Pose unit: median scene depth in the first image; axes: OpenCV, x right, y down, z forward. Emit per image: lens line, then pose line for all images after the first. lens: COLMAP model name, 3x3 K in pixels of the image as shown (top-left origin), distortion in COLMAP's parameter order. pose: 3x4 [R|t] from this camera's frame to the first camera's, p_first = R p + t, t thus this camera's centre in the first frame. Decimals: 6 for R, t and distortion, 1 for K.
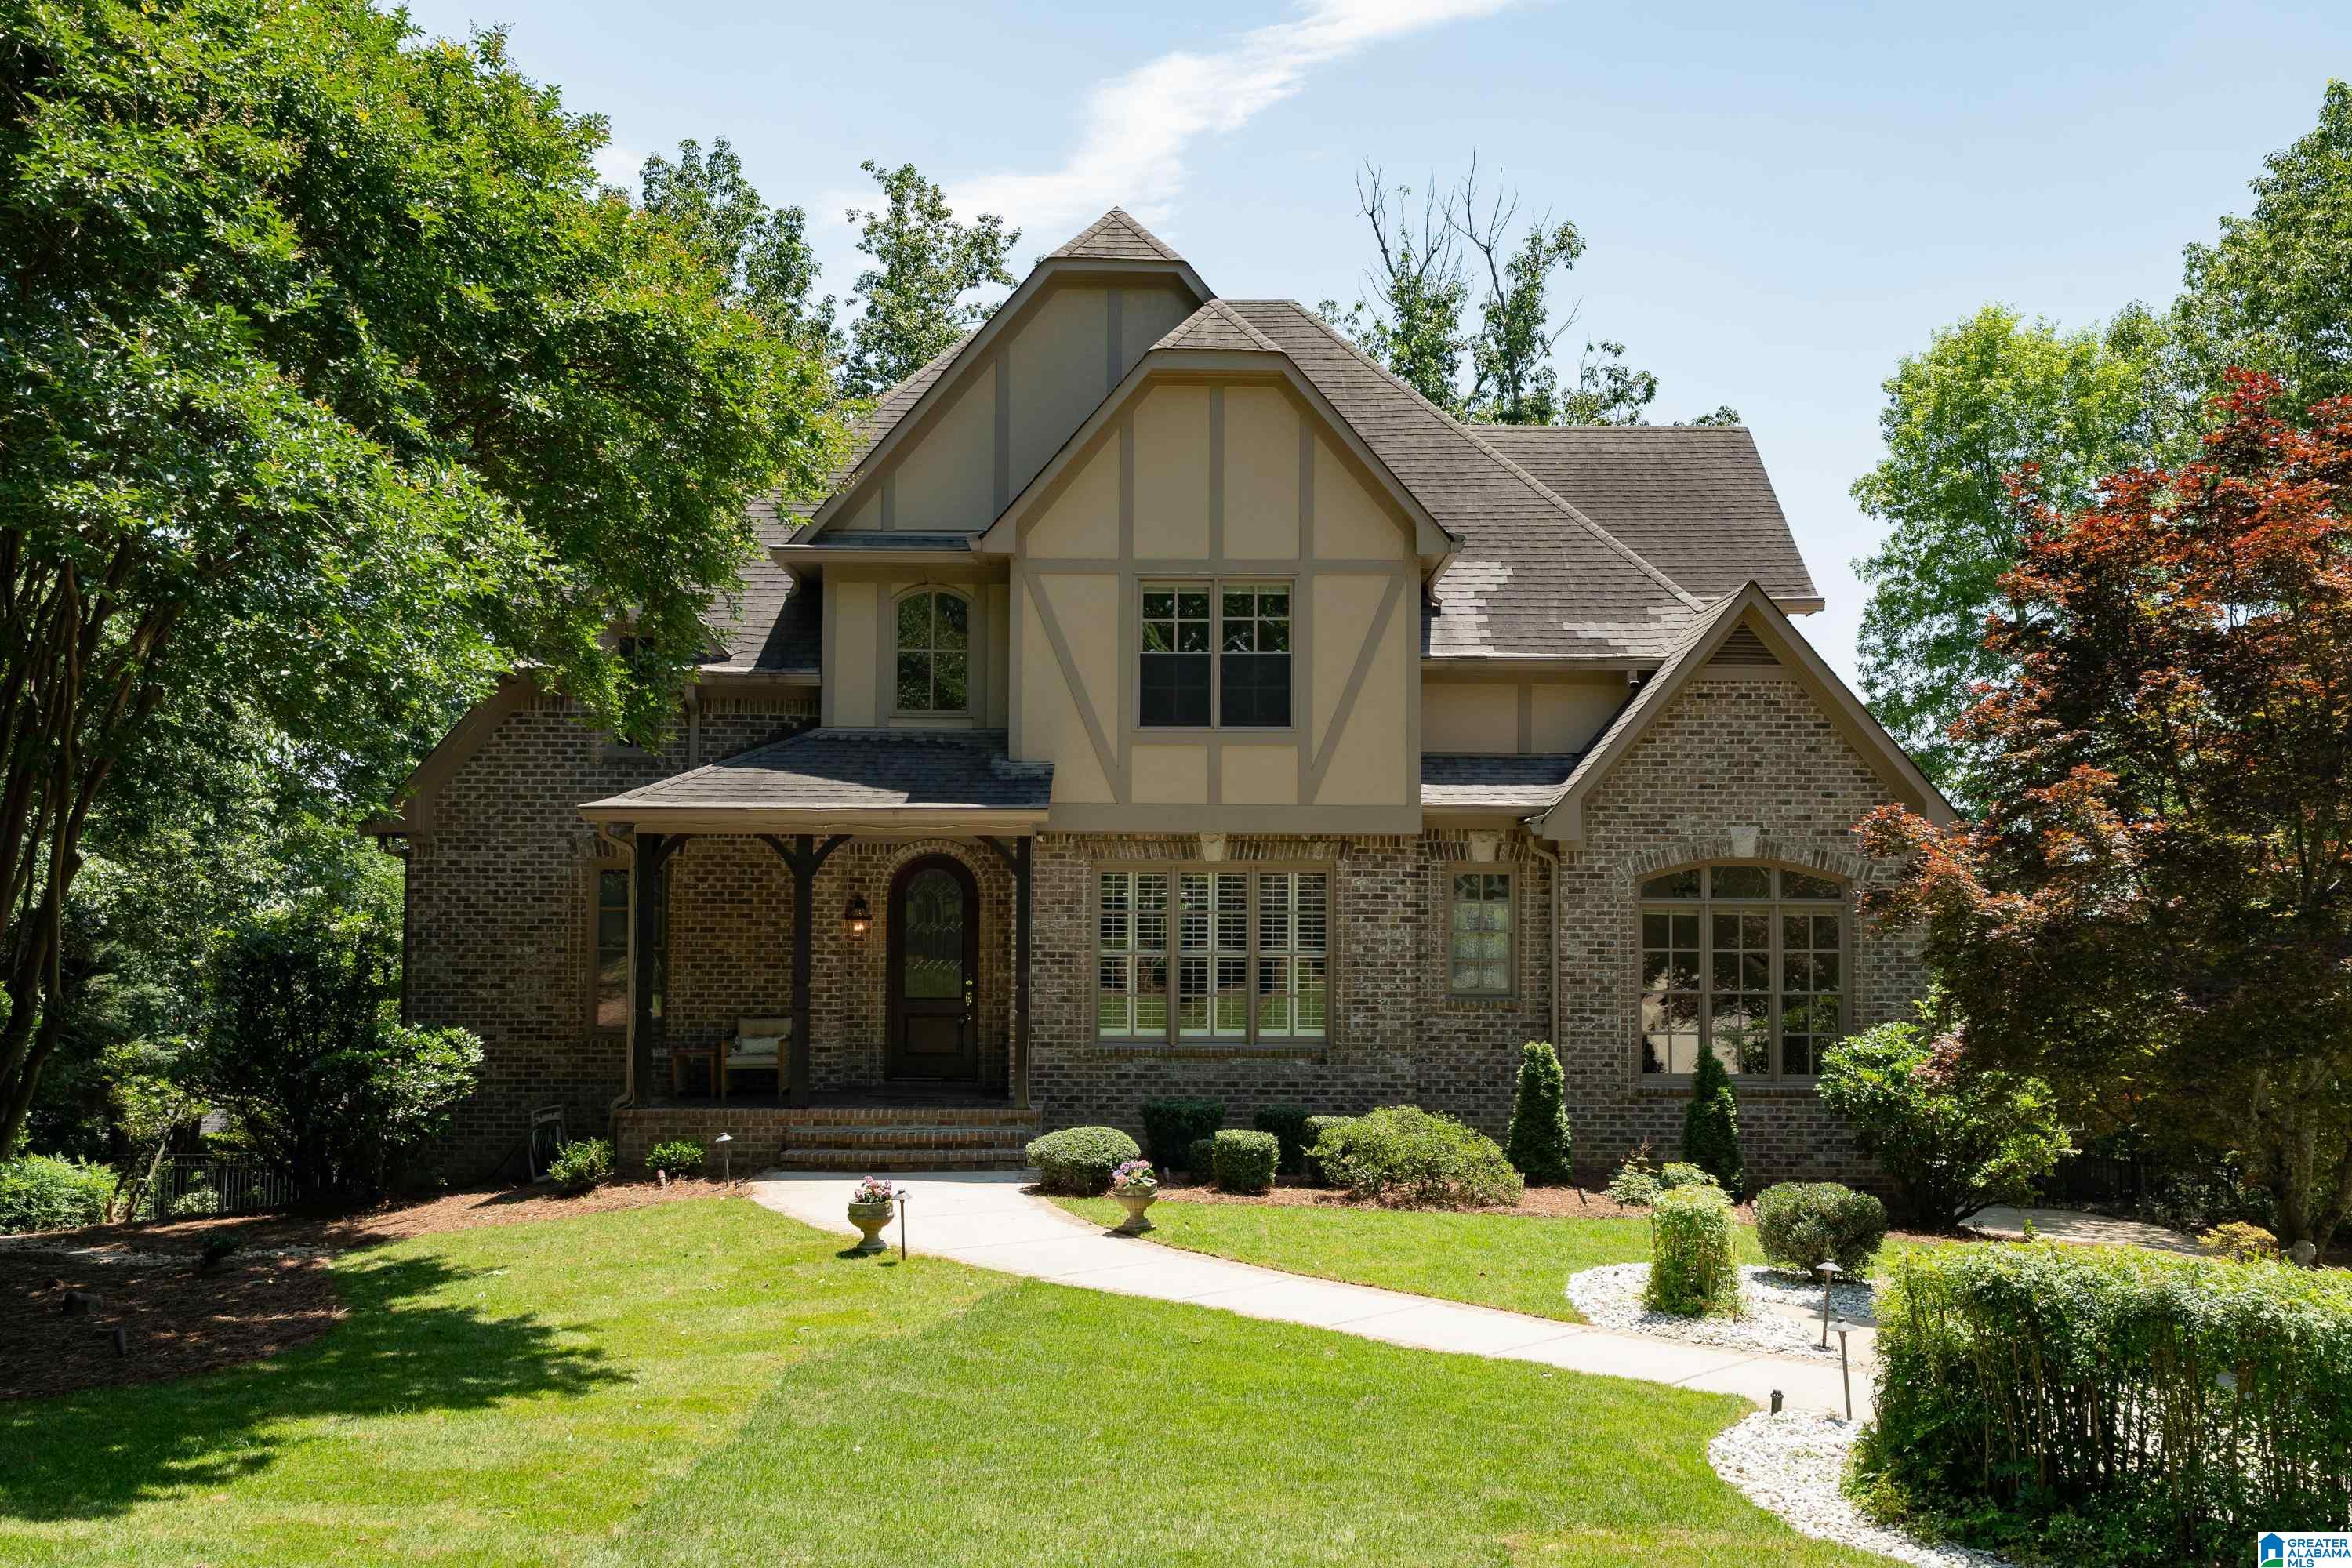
lens RADIAL K [[2135.2, 0, 1189.5], [0, 2135.2, 778.3], [0, 0, 1]] dist [-0.003359, 0.000000]
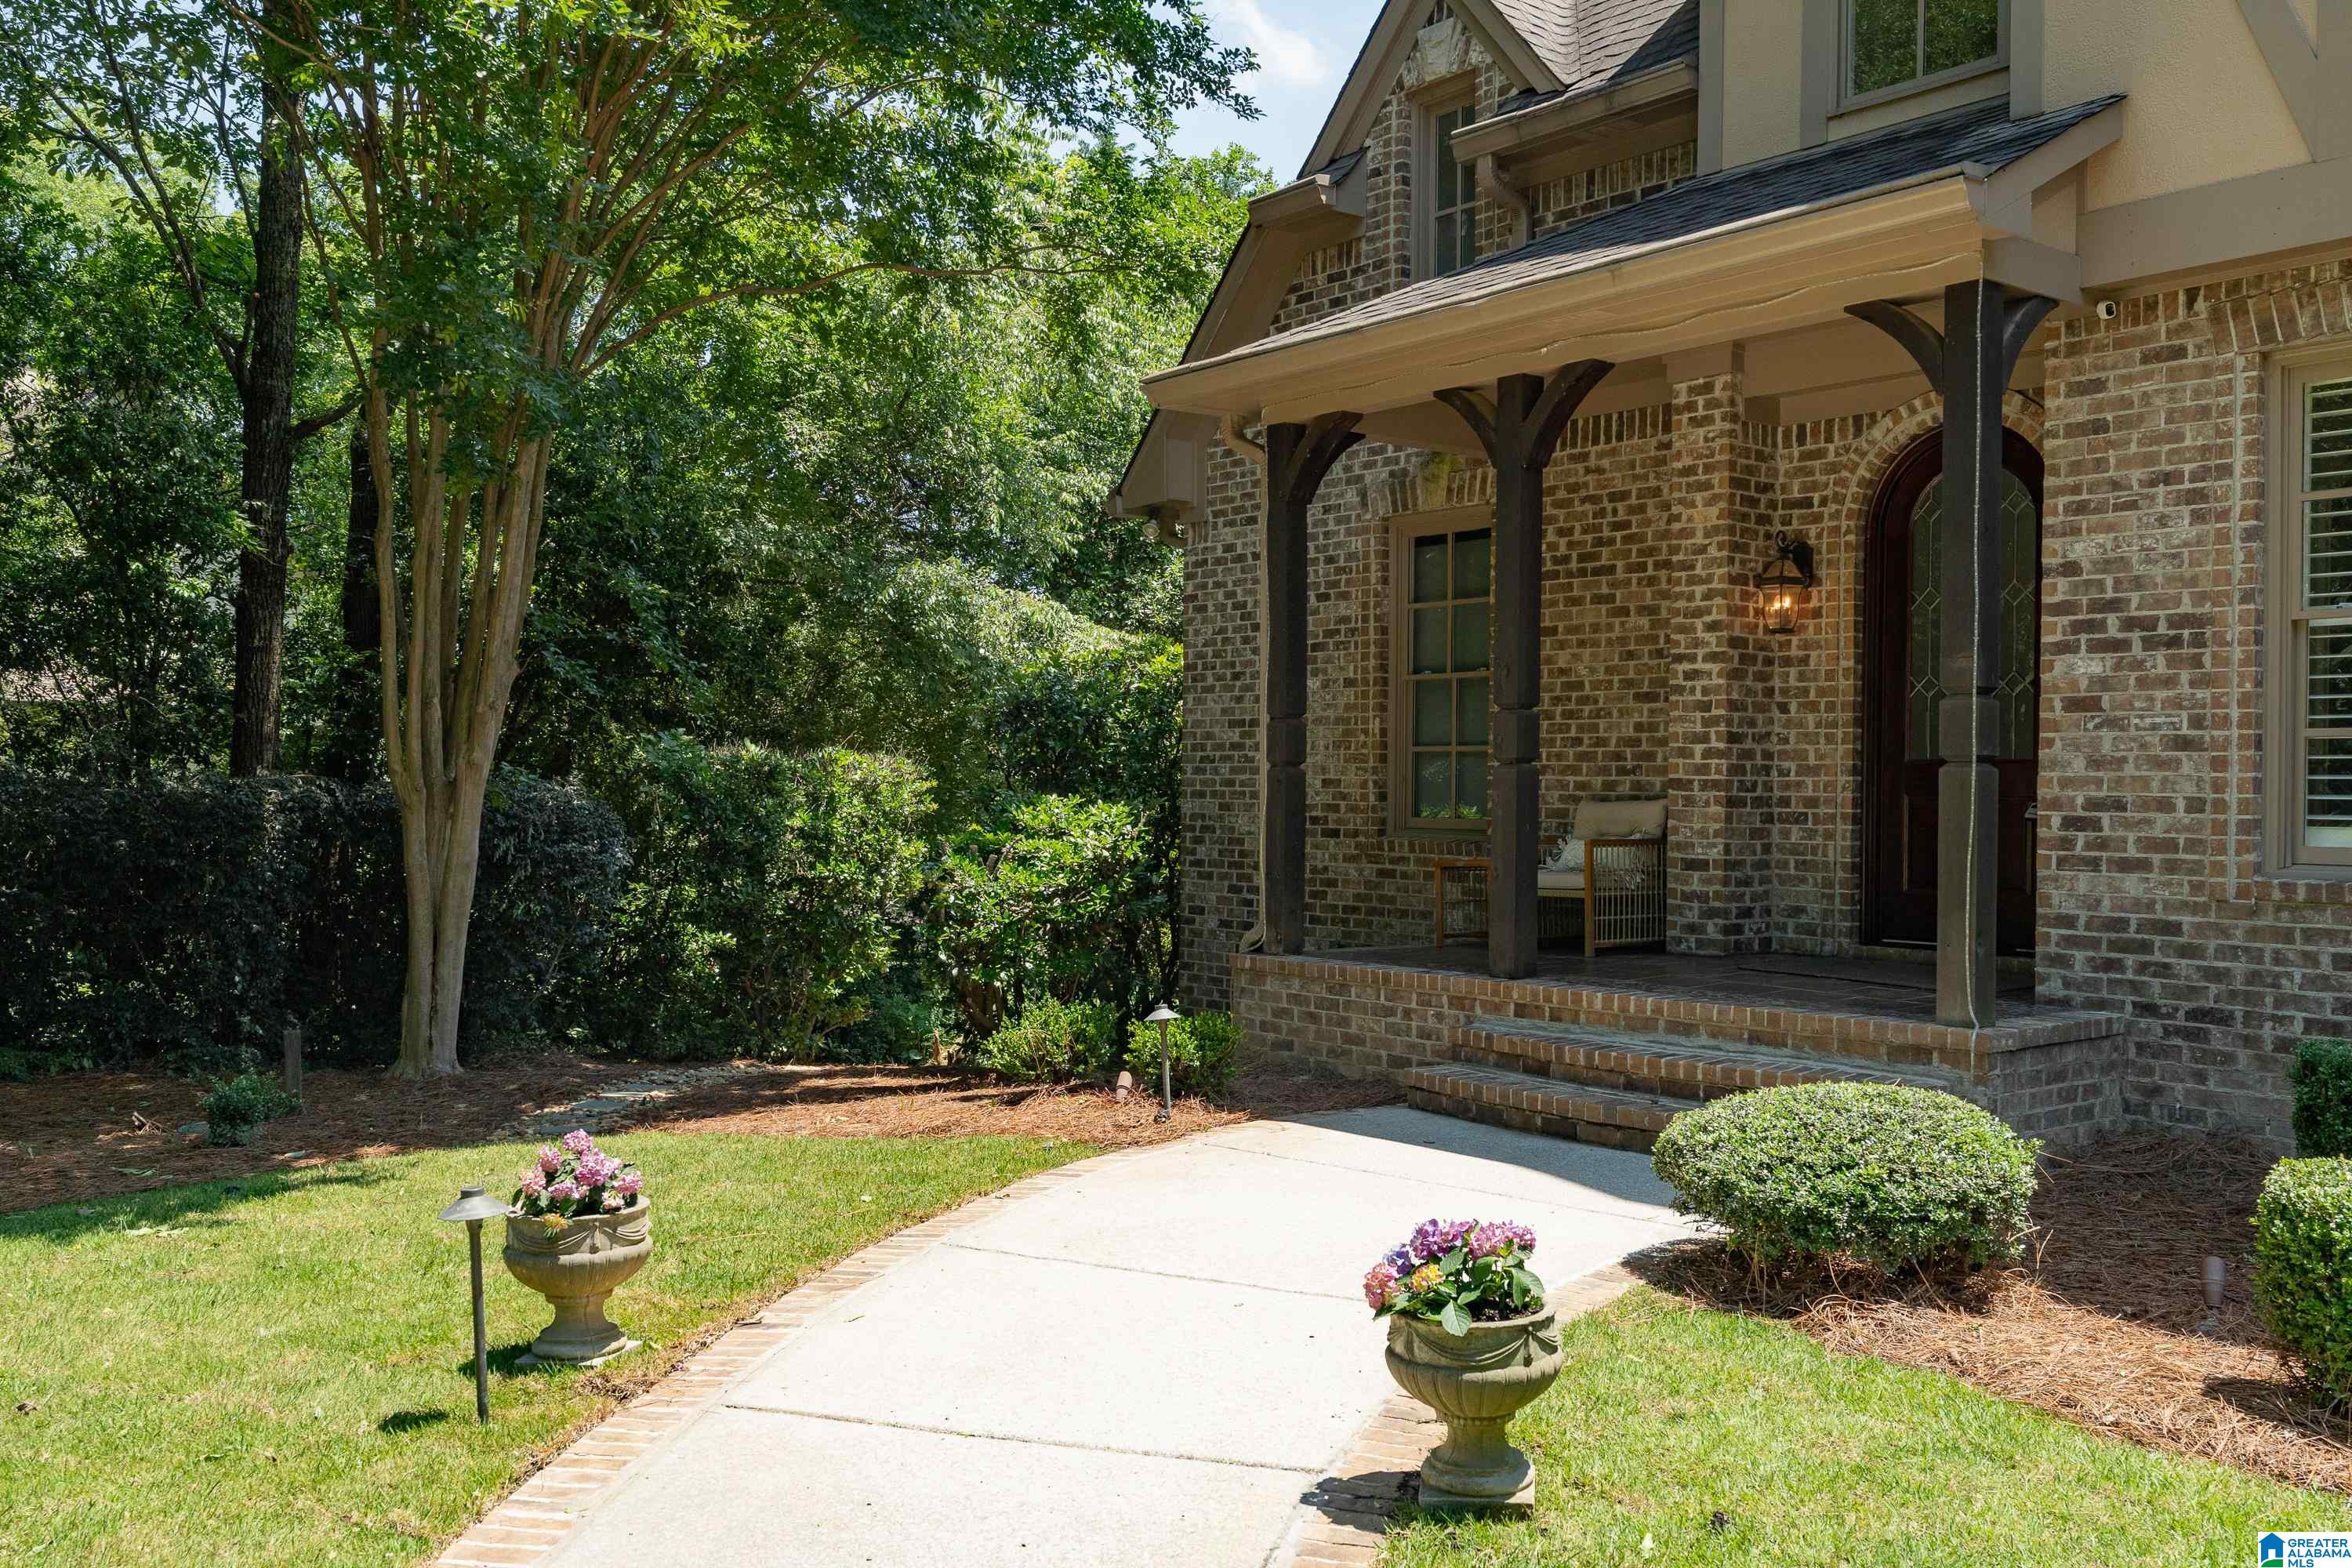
lens RADIAL K [[2024.0, 0, 1153.0], [0, 2024.0, 782.7], [0, 0, 1]] dist [0.001784, 0.006558]
pose [[0.604500, -0.002311, -0.796602, 0.110467], [0.037642, 0.998962, 0.025666, 0.094406], [0.795715, -0.045501, 0.603959, 0.647570]]
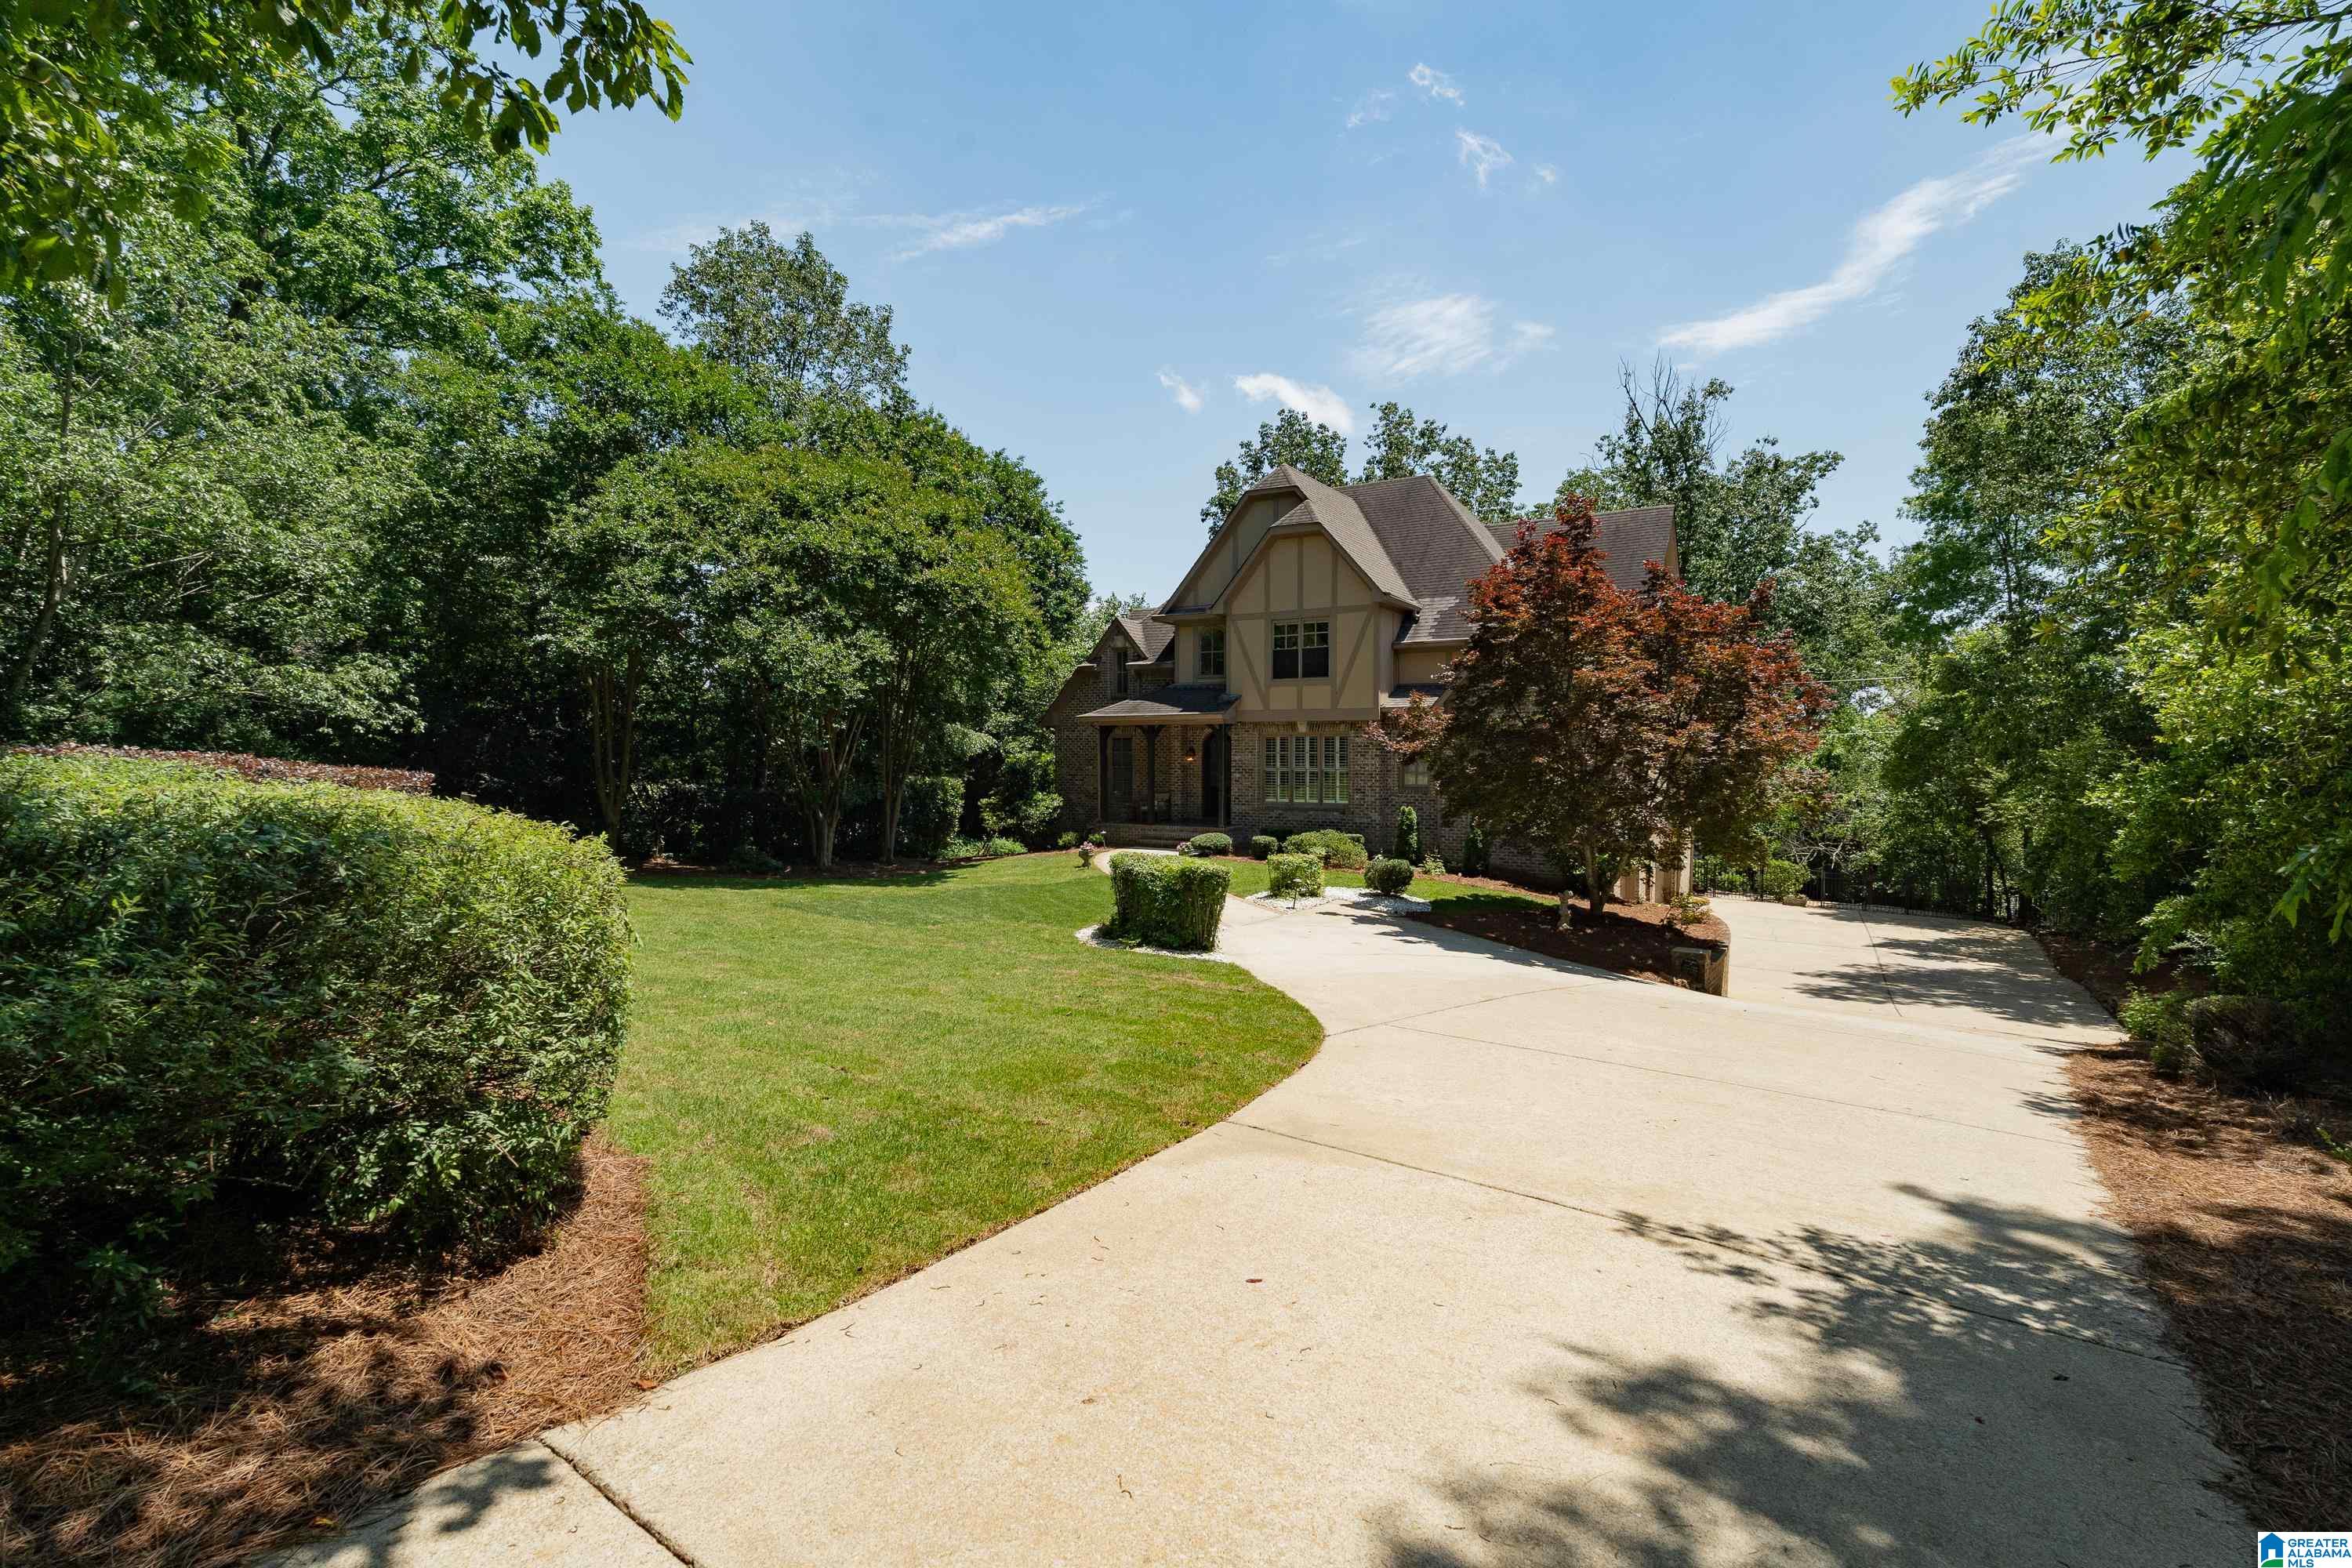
lens RADIAL K [[1118.6, 0, 1162.4], [0, 1118.6, 776.5], [0, 0, 1]] dist [-0.006392, 0.000289]
pose [[0.844880, 0.007428, -0.534905, 0.570201], [0.037391, 0.996638, 0.072899, -0.010847], [0.533648, -0.081591, 0.841762, -0.187460]]
